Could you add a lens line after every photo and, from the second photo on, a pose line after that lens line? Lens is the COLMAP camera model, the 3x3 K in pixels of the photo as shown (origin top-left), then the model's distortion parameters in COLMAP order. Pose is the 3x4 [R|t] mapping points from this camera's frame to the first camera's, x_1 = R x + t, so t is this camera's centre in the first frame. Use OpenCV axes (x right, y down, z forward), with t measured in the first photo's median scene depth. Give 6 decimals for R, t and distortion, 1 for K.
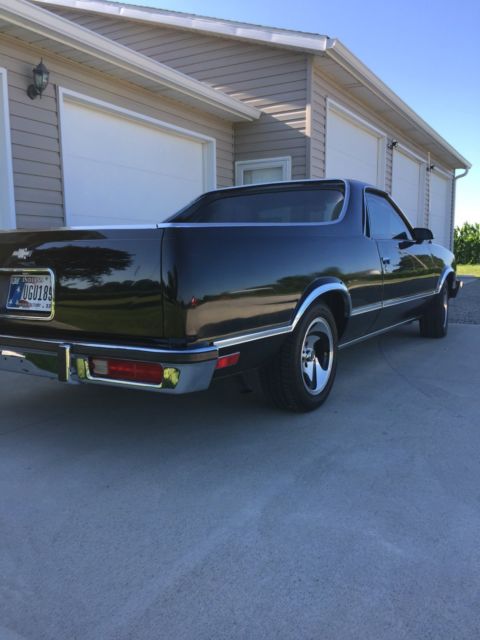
lens RADIAL K [[560.1, 0, 240.0], [0, 560.1, 320.0], [0, 0, 1]] dist [0.043109, 0.000201]
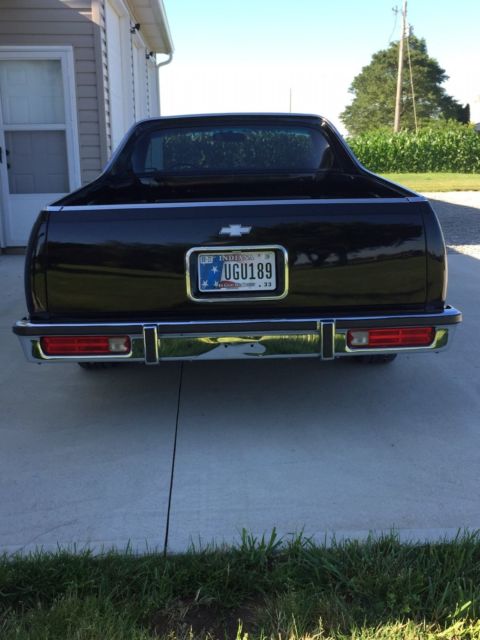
lens RADIAL K [[752.5, 0, 240.0], [0, 752.5, 320.0], [0, 0, 1]] dist [0.087057, -0.005283]
pose [[0.841720, -0.131212, 0.523728, -1.009407], [0.076779, 0.989252, 0.124443, -0.121707], [-0.534427, -0.064535, 0.842747, -0.042183]]
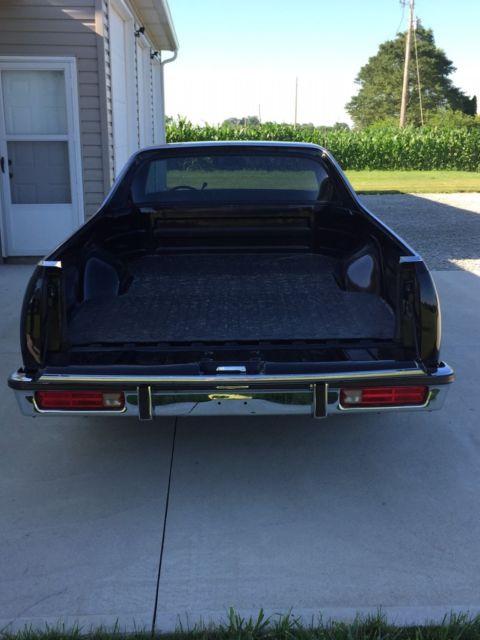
lens RADIAL K [[752.2, 0, 240.0], [0, 752.2, 320.0], [0, 0, 1]] dist [0.077280, 0.008731]
pose [[0.845528, -0.128523, 0.518231, -0.985268], [0.064898, 0.988139, 0.139177, -0.230236], [-0.529972, -0.084046, 0.843840, -0.045725]]
